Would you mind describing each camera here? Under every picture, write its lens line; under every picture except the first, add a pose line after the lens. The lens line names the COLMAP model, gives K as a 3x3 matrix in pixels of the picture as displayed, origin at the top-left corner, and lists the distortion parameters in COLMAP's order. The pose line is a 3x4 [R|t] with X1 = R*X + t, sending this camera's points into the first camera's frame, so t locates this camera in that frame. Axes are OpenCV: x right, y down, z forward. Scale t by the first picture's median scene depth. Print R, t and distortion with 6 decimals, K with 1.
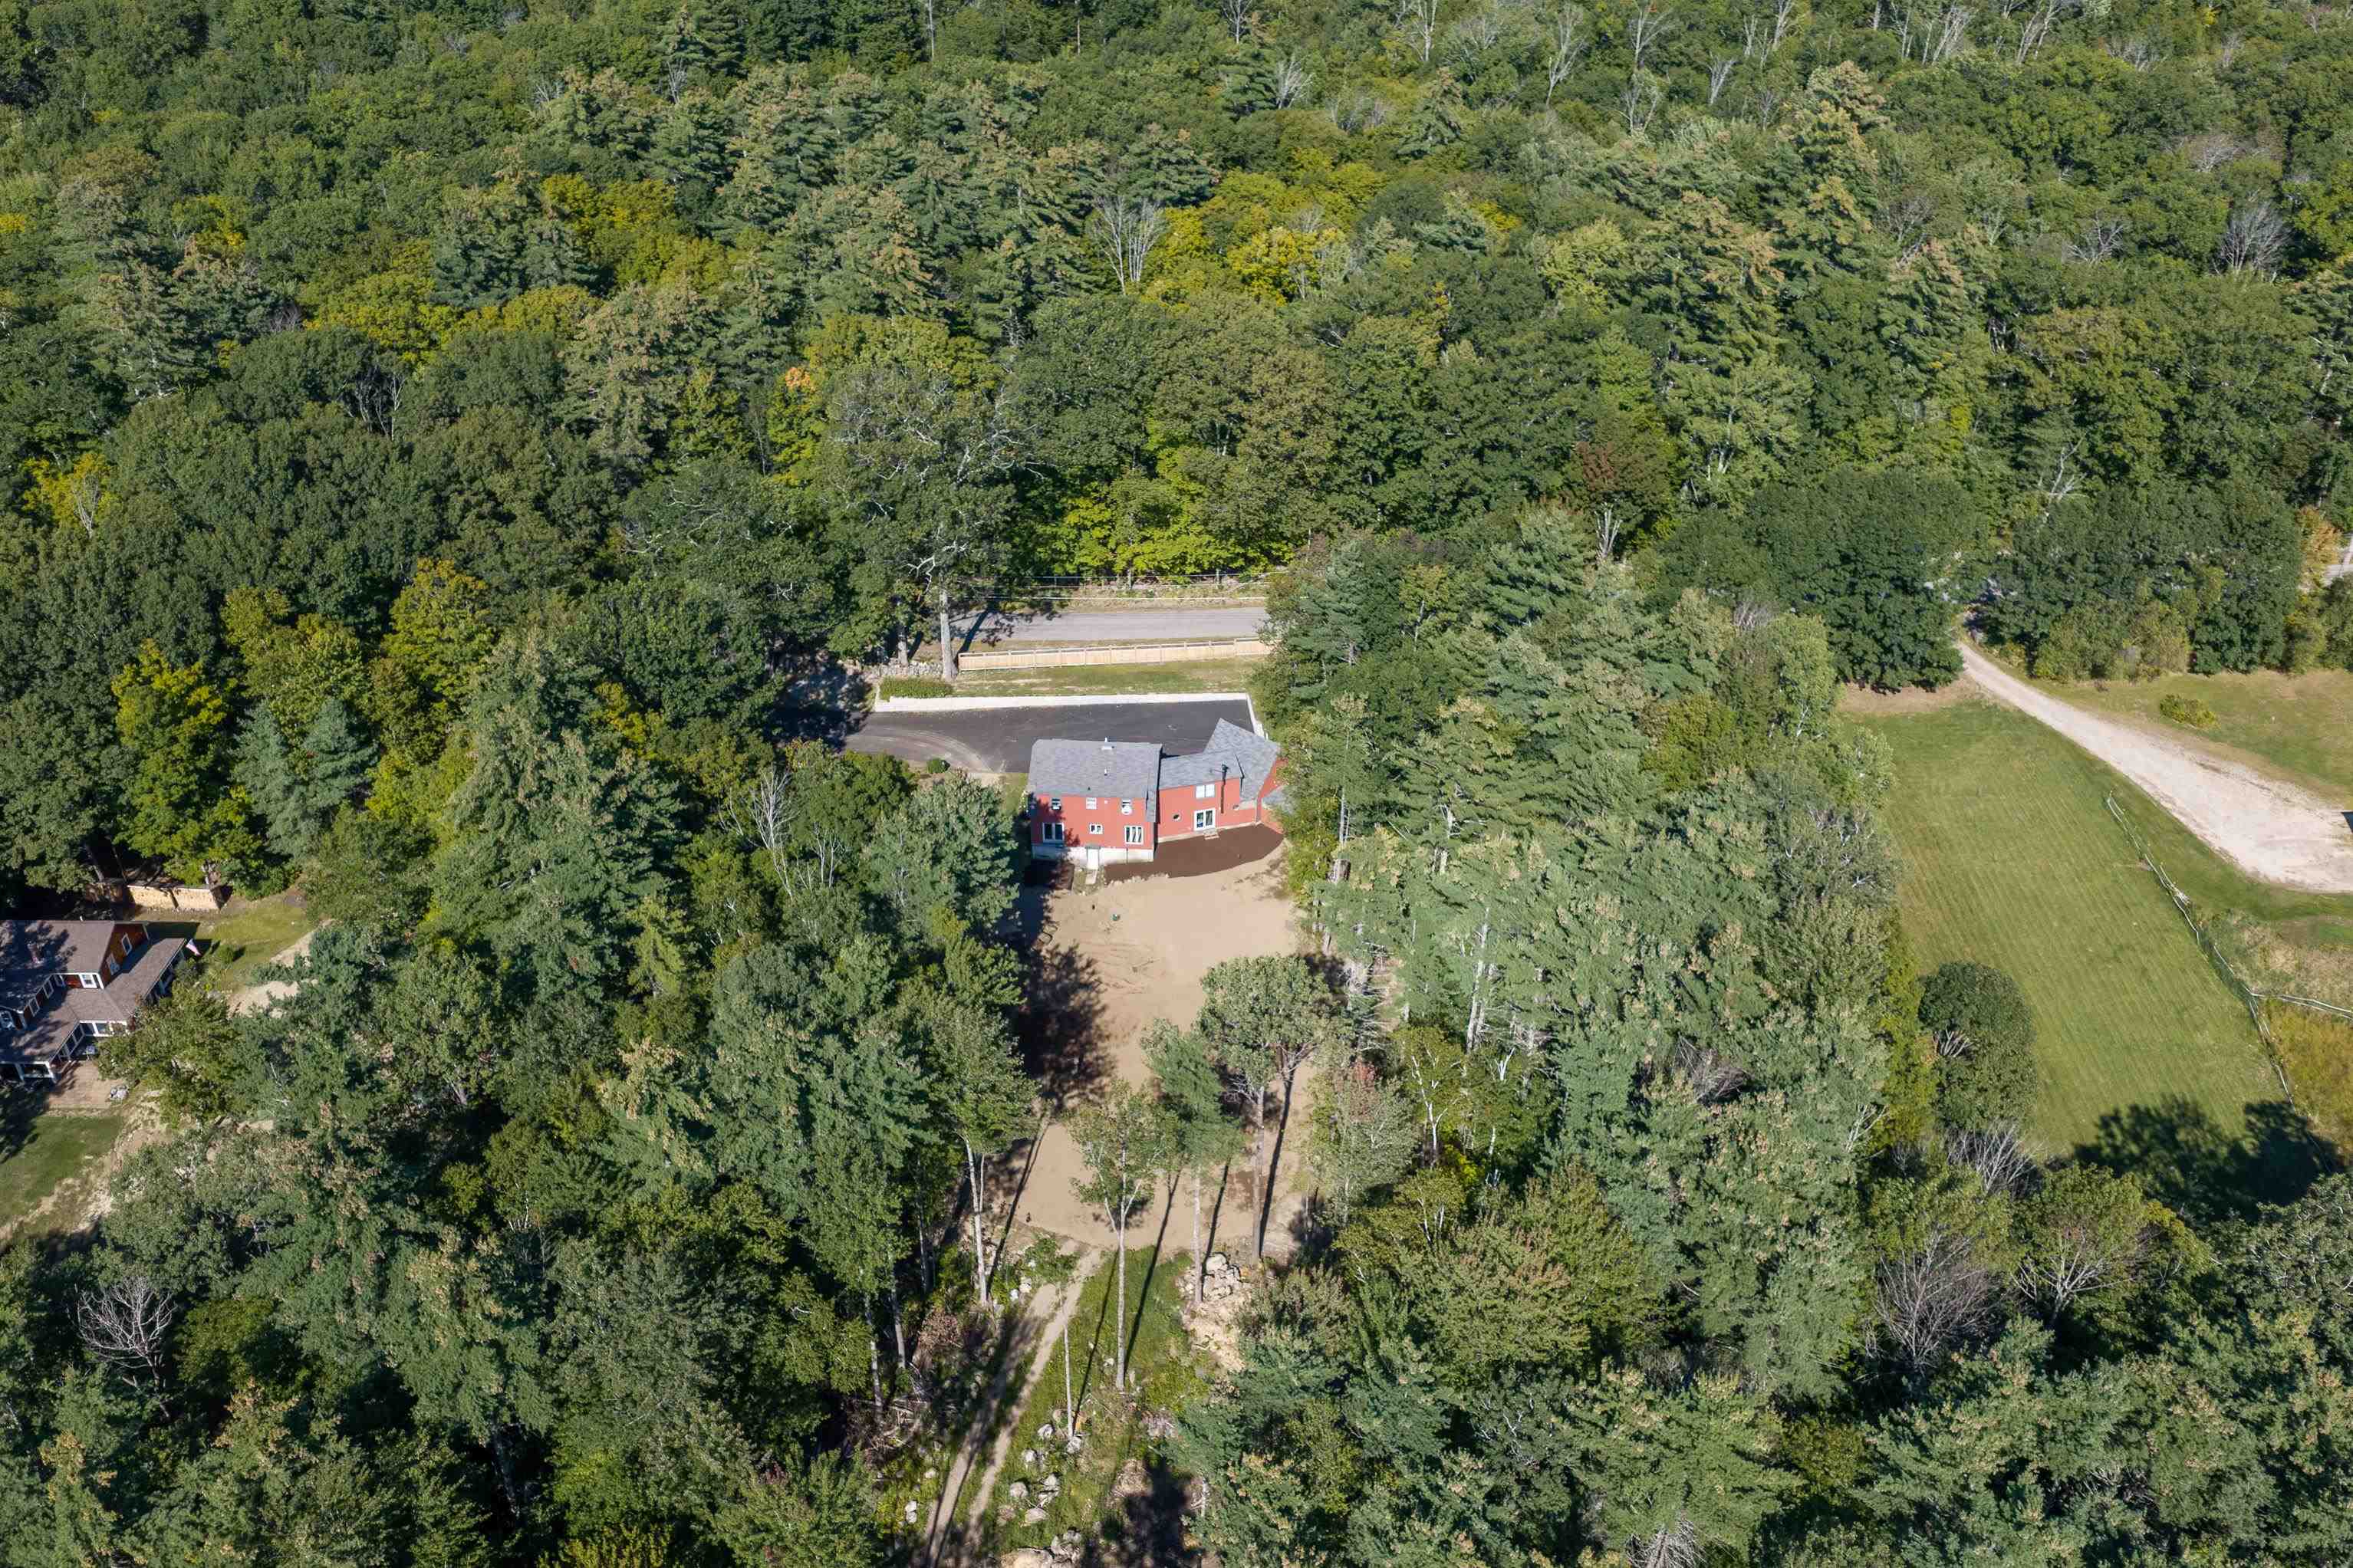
lens RADIAL K [[1984.8, 0, 1179.9], [0, 1984.8, 761.3], [0, 0, 1]] dist [0.010550, -0.023771]
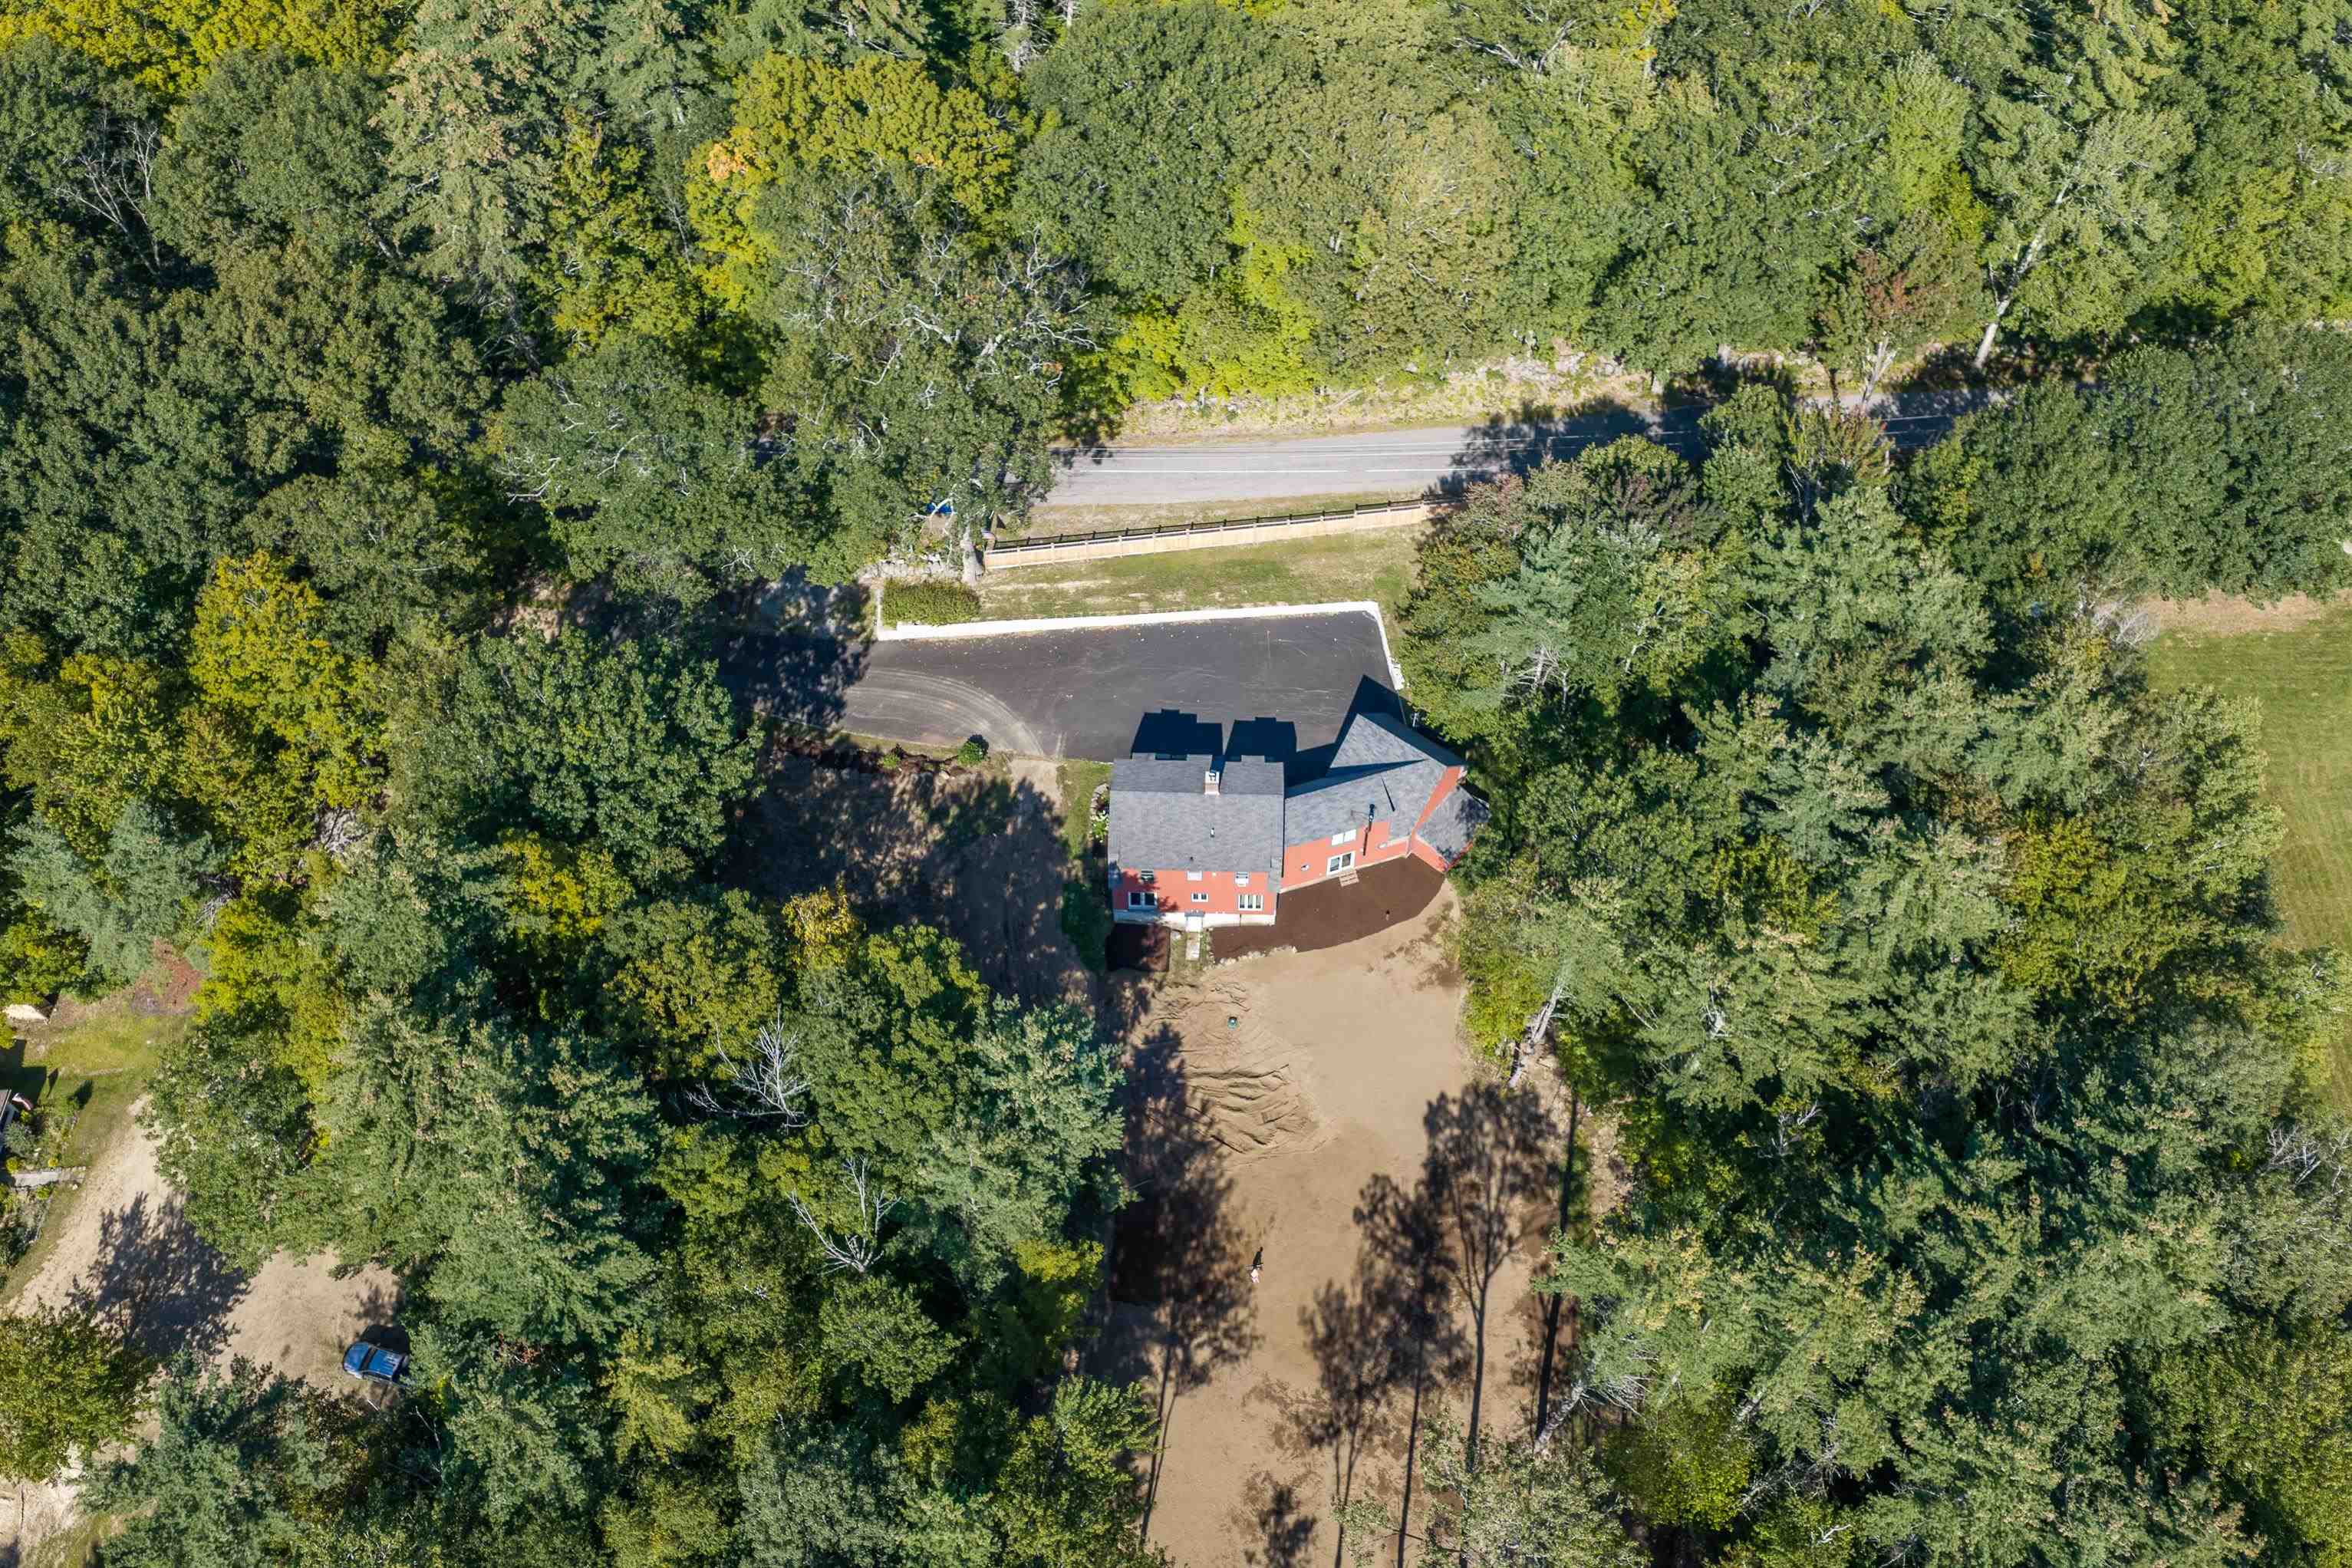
lens RADIAL K [[1984.2, 0, 1172.8], [0, 1984.2, 798.6], [0, 0, 1]] dist [0.010550, -0.023771]
pose [[0.999510, -0.029017, 0.011720, -0.059742], [0.022397, 0.924848, 0.379676, -0.281856], [-0.021857, -0.379228, 0.925045, 0.318962]]
